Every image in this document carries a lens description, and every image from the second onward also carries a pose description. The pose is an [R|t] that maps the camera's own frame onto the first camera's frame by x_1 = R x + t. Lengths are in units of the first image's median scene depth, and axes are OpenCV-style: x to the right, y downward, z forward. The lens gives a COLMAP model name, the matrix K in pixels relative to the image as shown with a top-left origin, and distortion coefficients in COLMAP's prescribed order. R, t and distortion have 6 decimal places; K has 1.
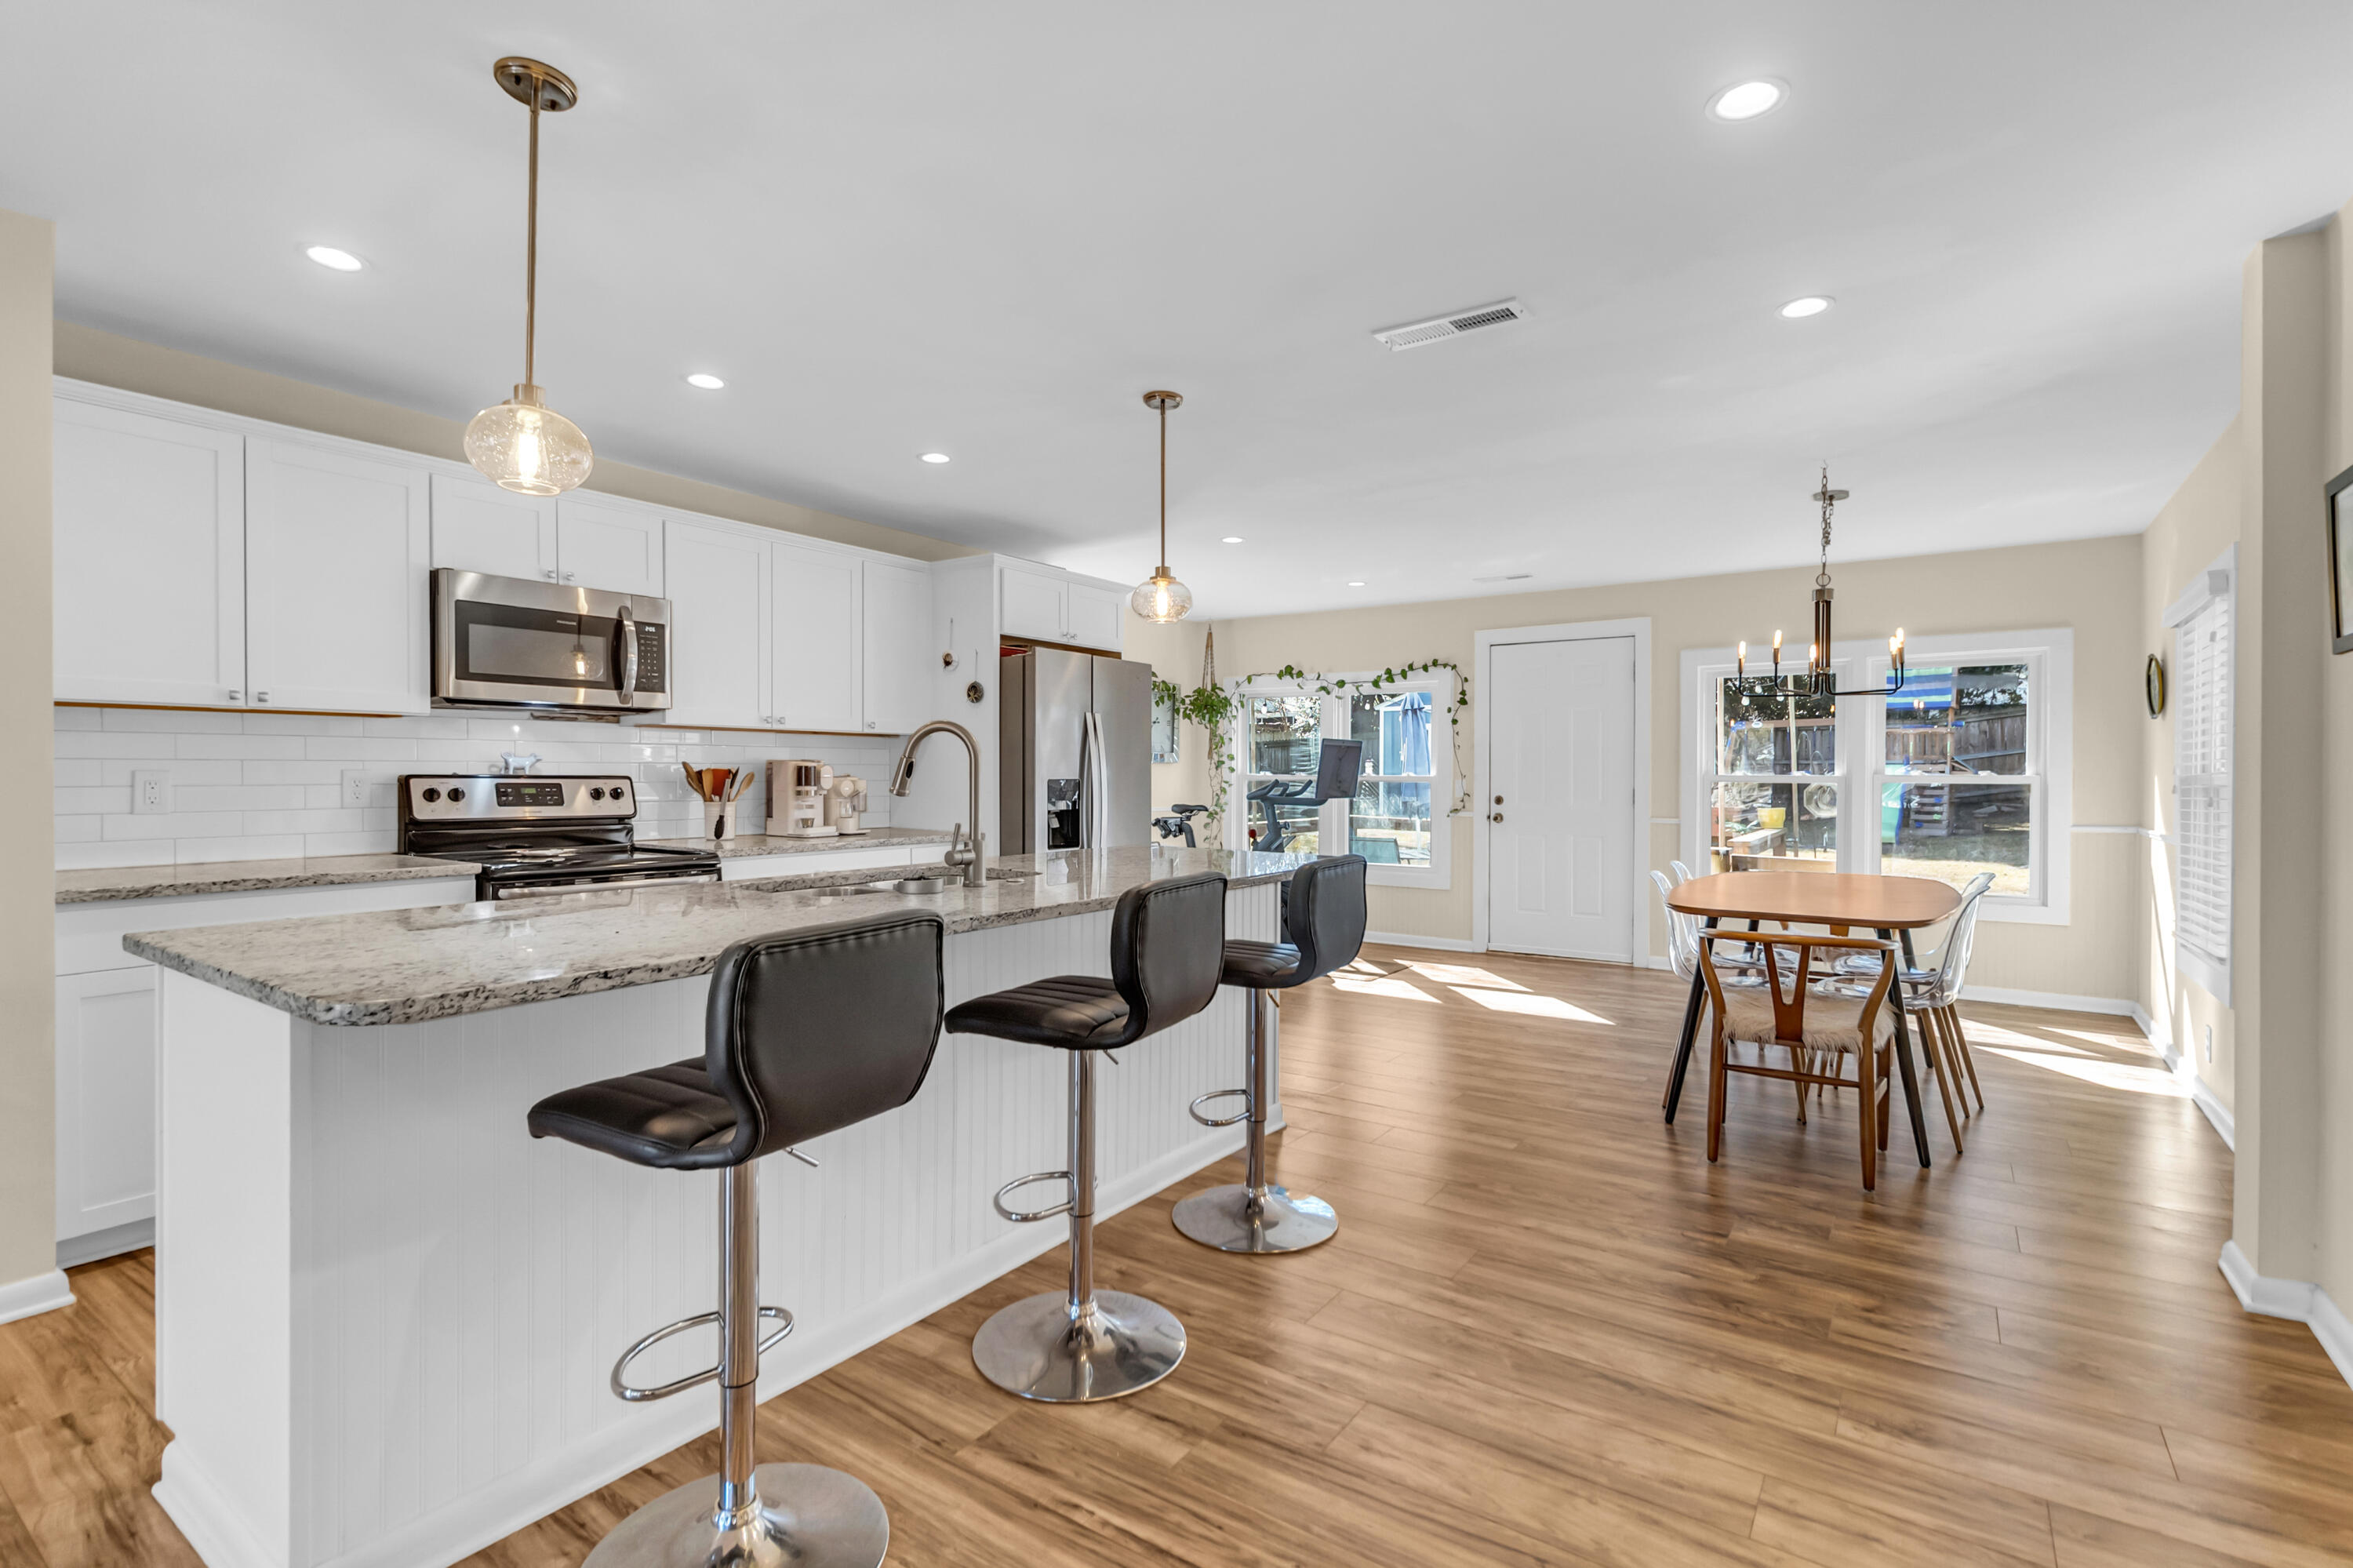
lens RADIAL K [[1085.4, 0, 1176.7], [0, 1085.4, 780.3], [0, 0, 1]] dist [-0.000338, 0.000303]
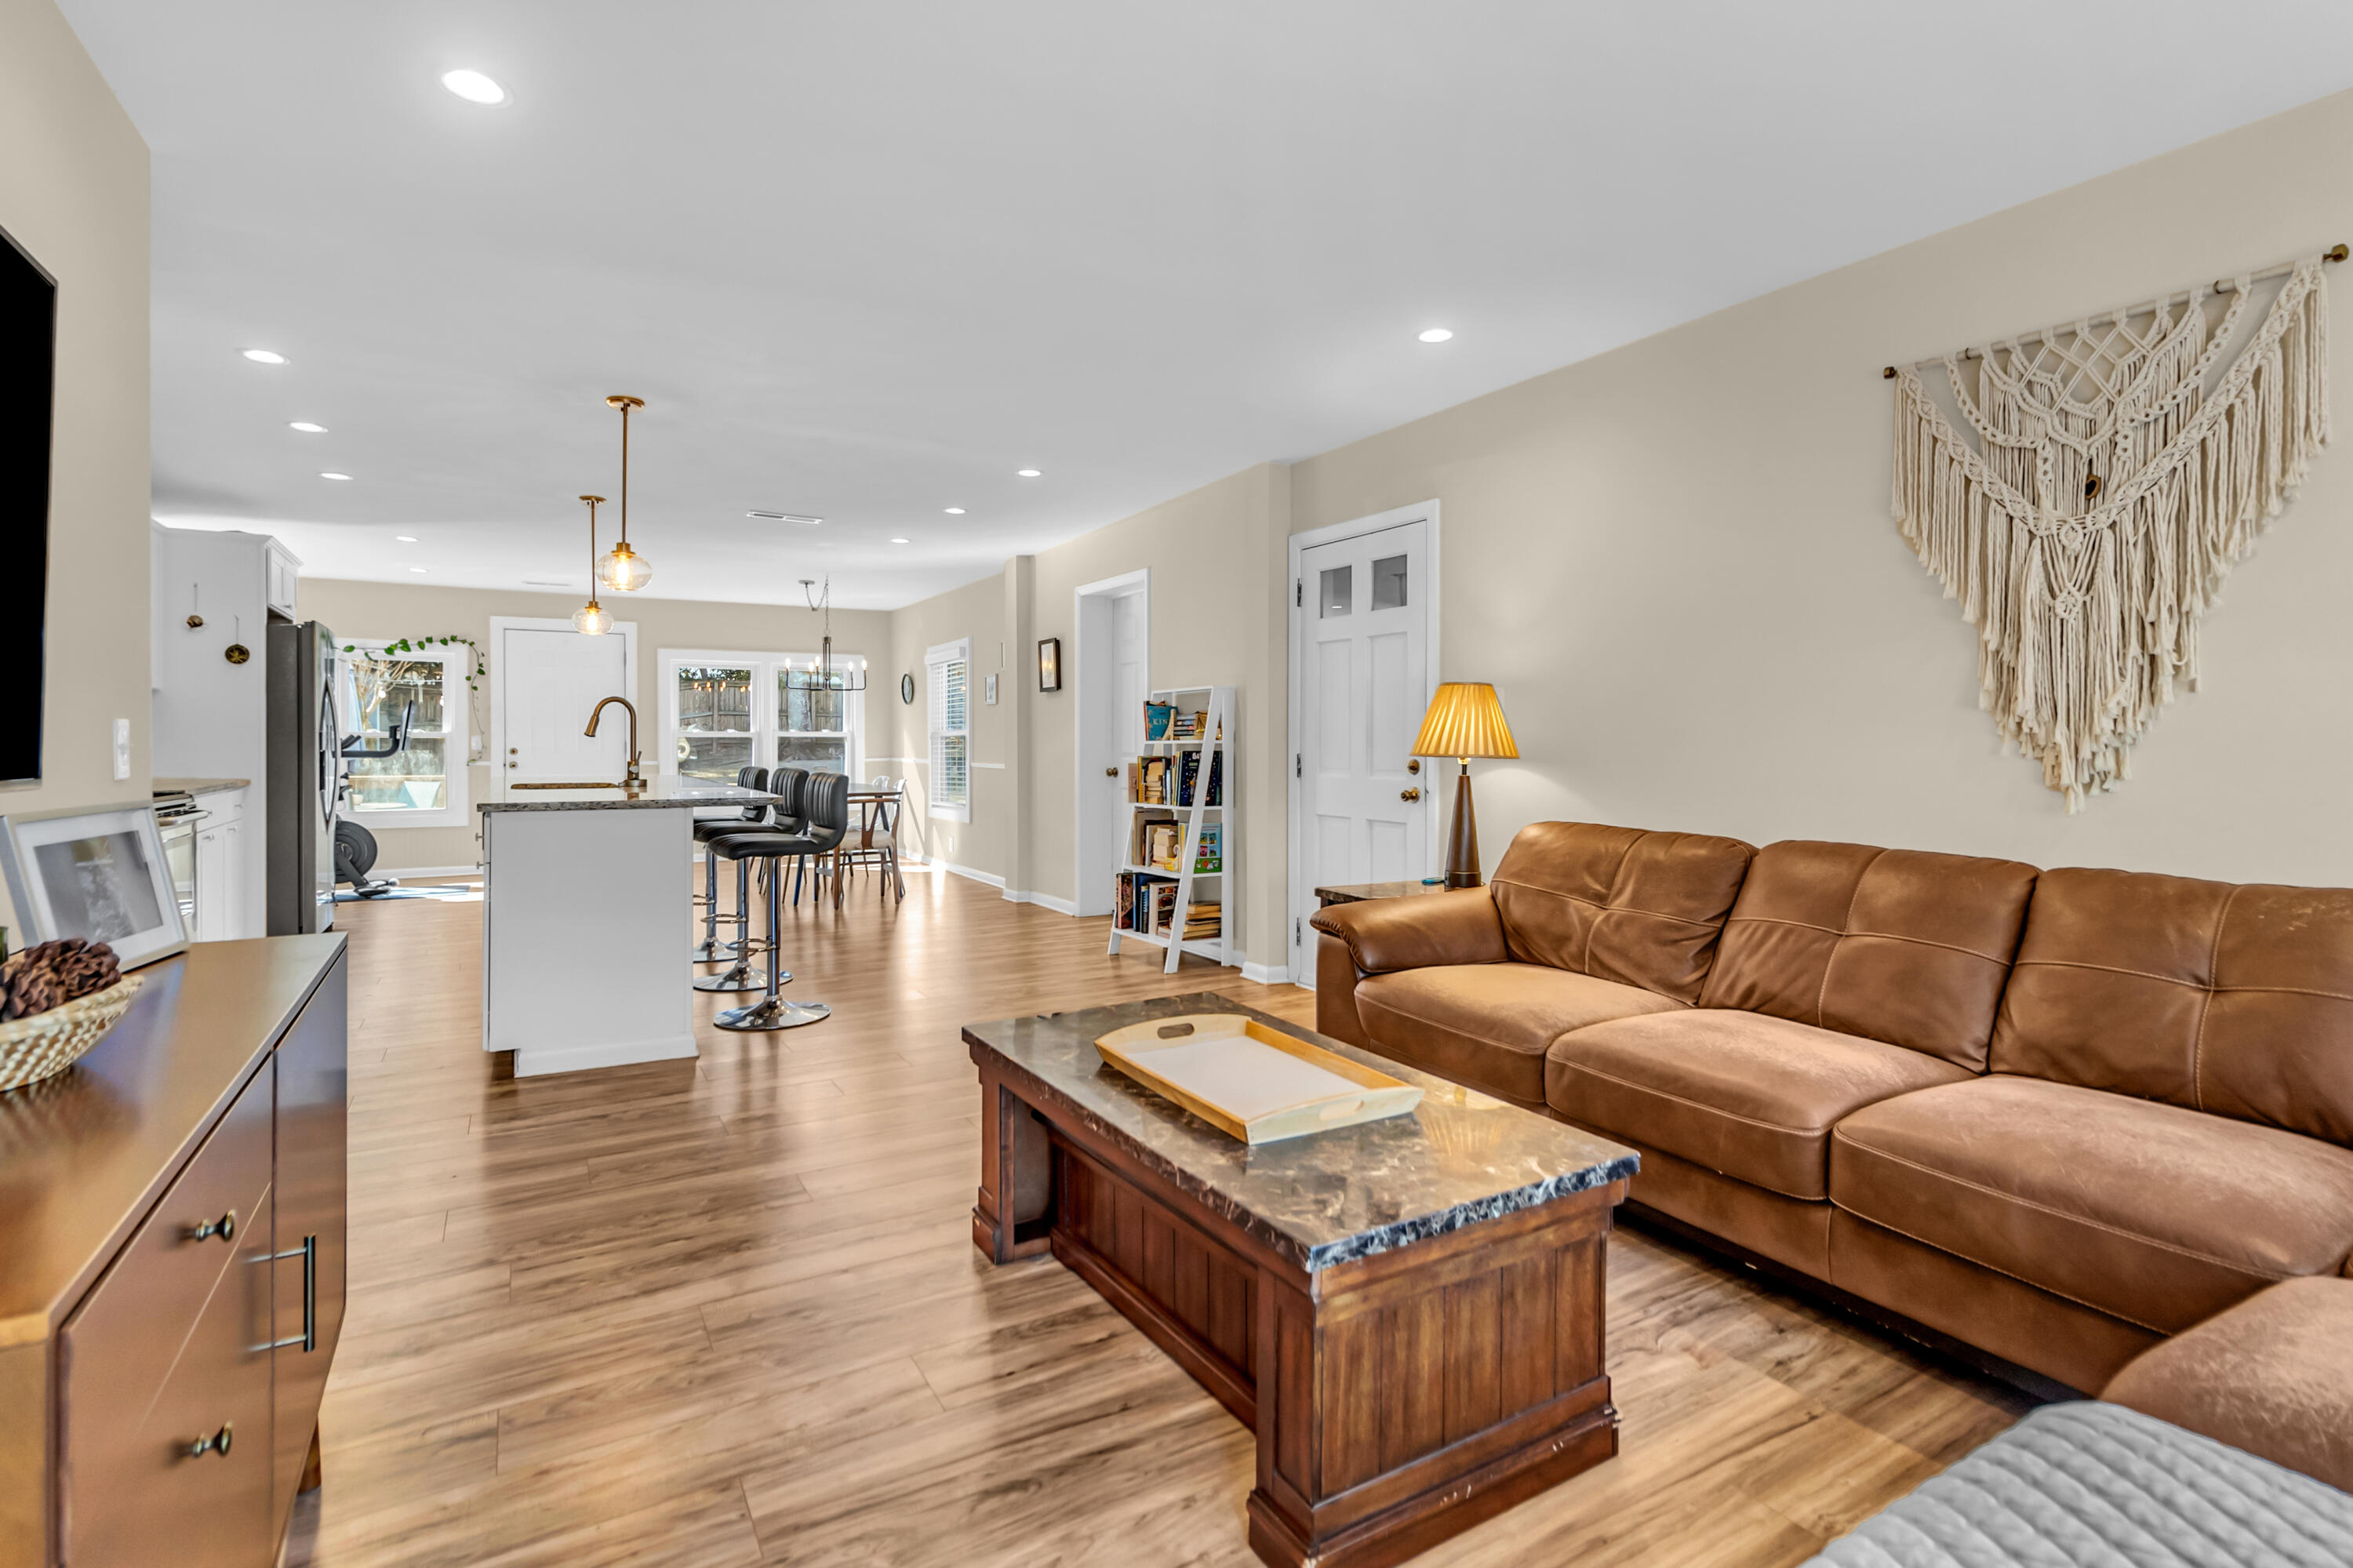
lens RADIAL K [[1100.7, 0, 1183.1], [0, 1100.7, 746.4], [0, 0, 1]] dist [0.001477, 0.000277]
pose [[0.405720, -0.007971, 0.913963, -0.899291], [0.005528, 0.999965, 0.006267, 0.013913], [-0.913981, 0.002510, 0.405750, -0.383977]]
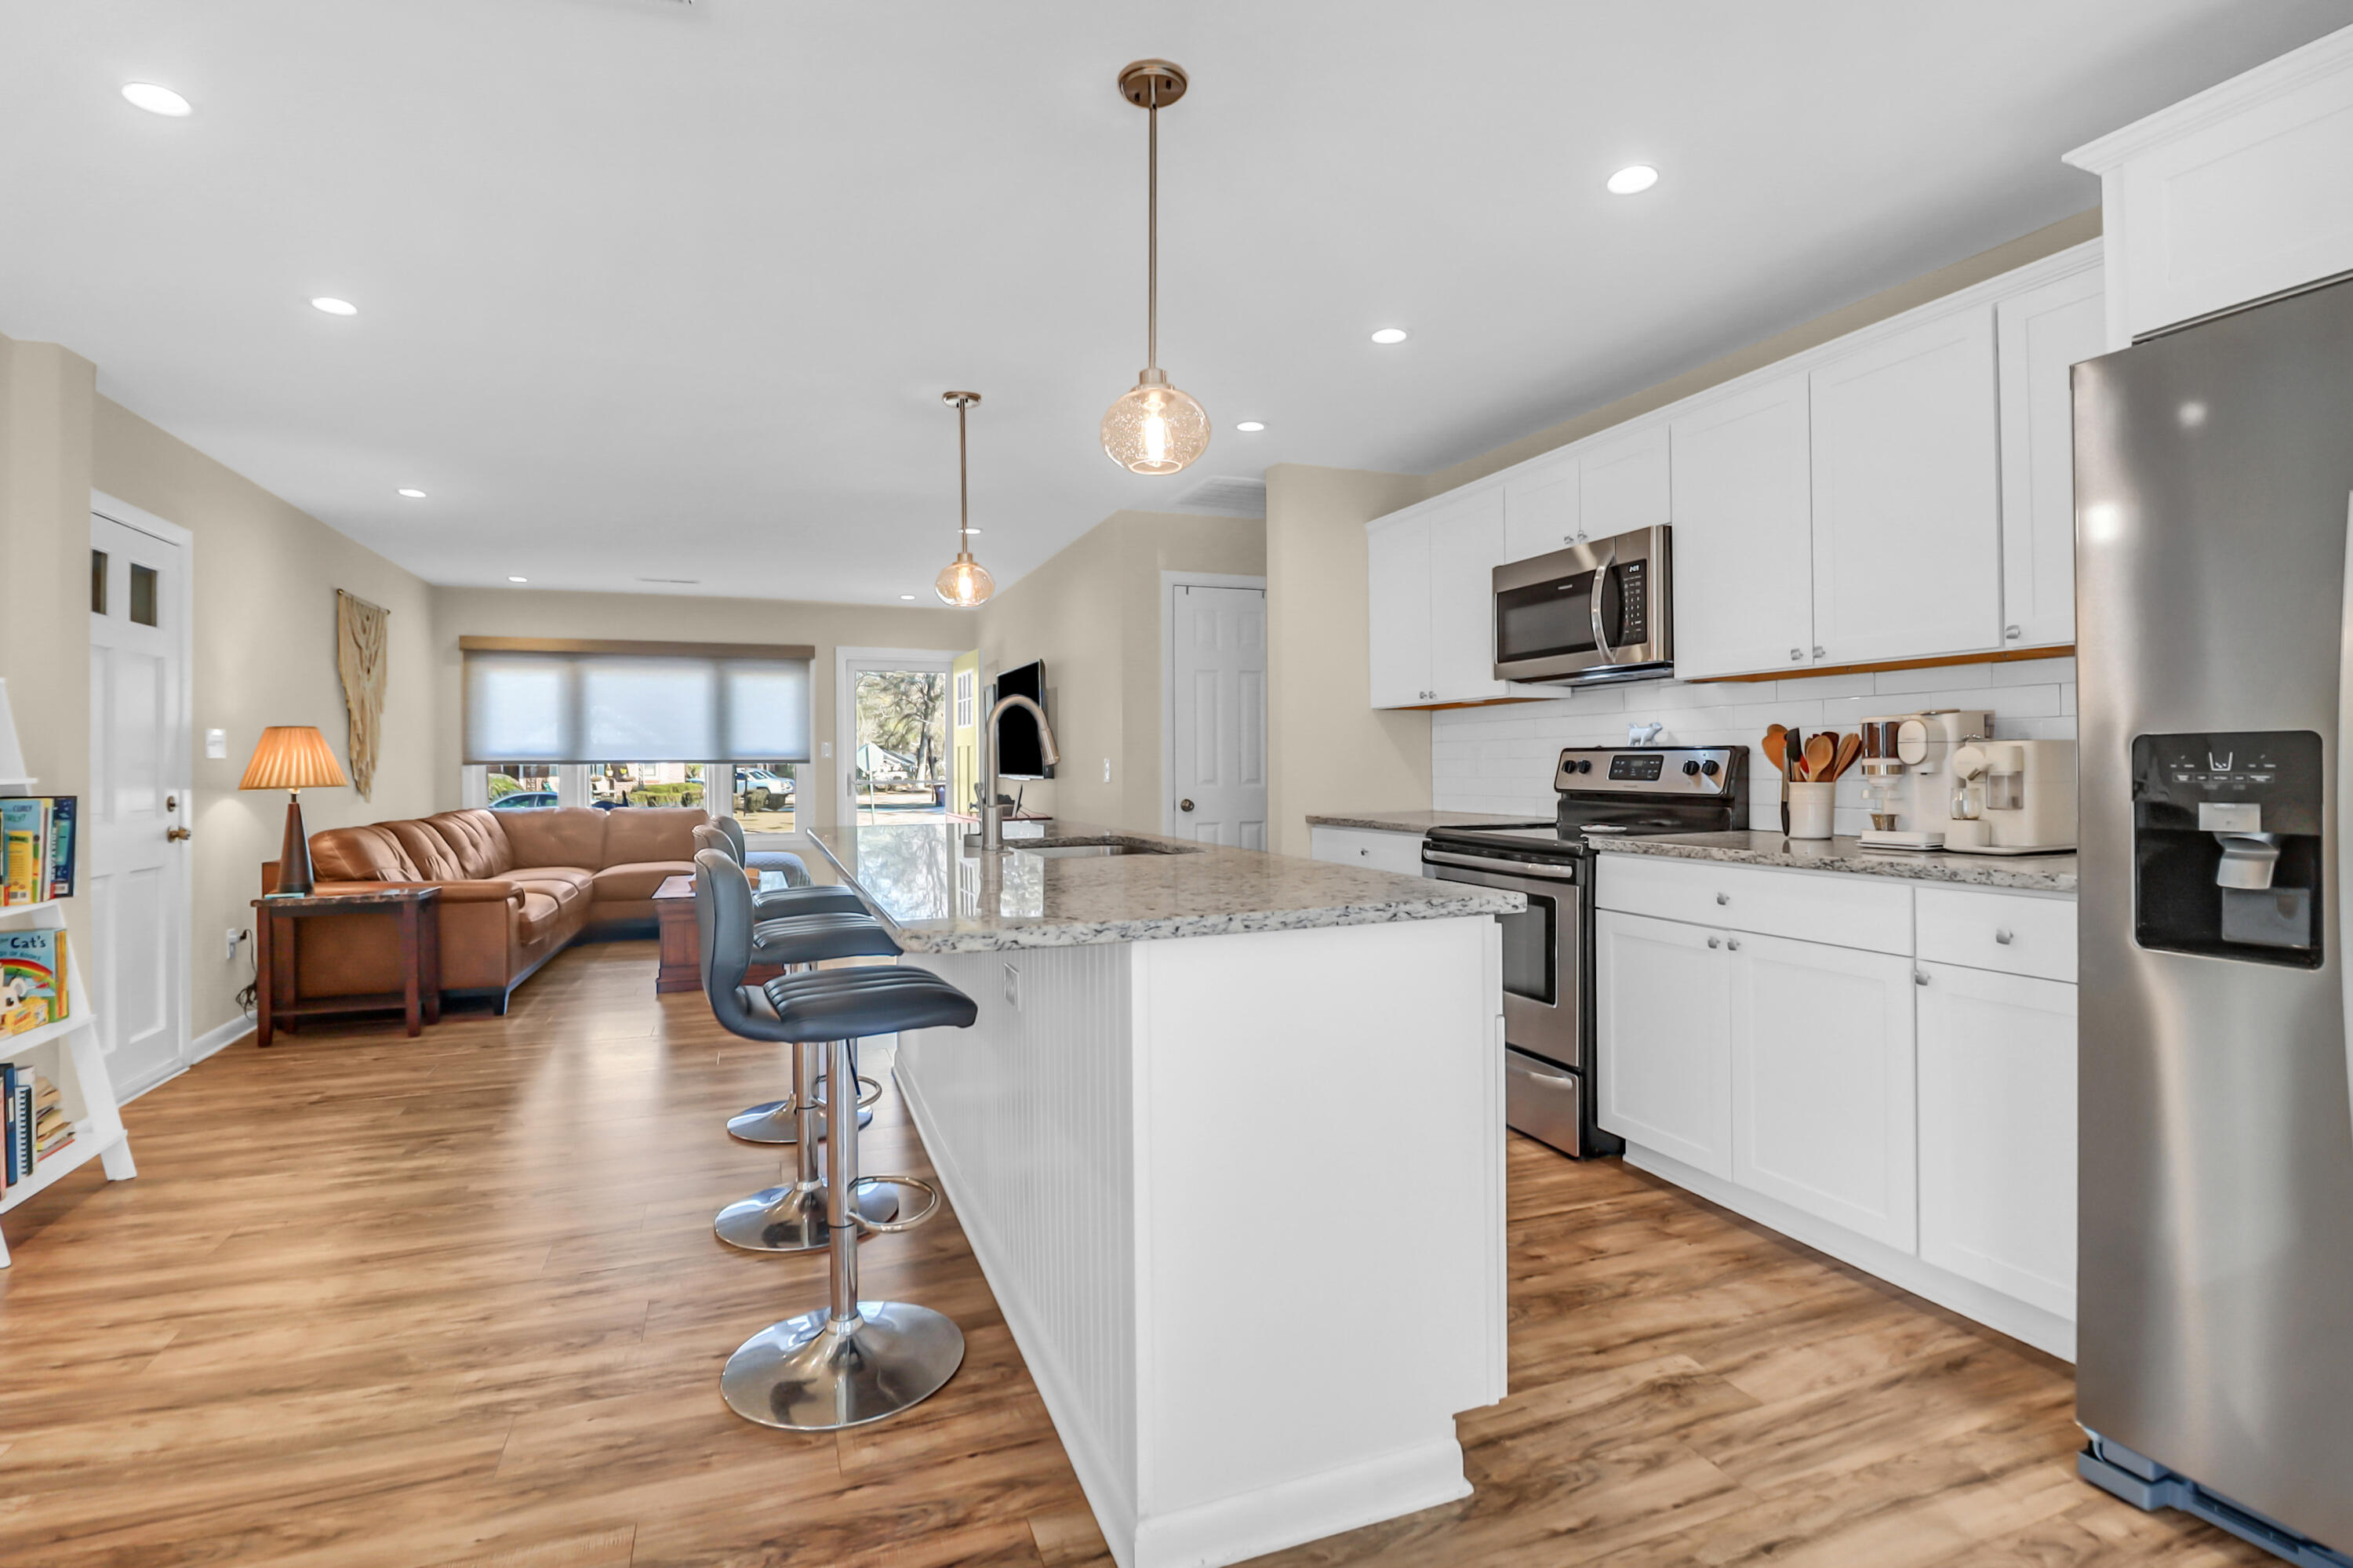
lens RADIAL K [[1104.0, 0, 1175.4], [0, 1104.0, 765.8], [0, 0, 1]] dist [0.000791, -0.011709]
pose [[-0.561328, 0.002611, -0.827589, 0.349747], [0.002803, 0.999995, 0.001254, 0.007691], [0.827588, -0.001615, -0.561333, 1.011850]]
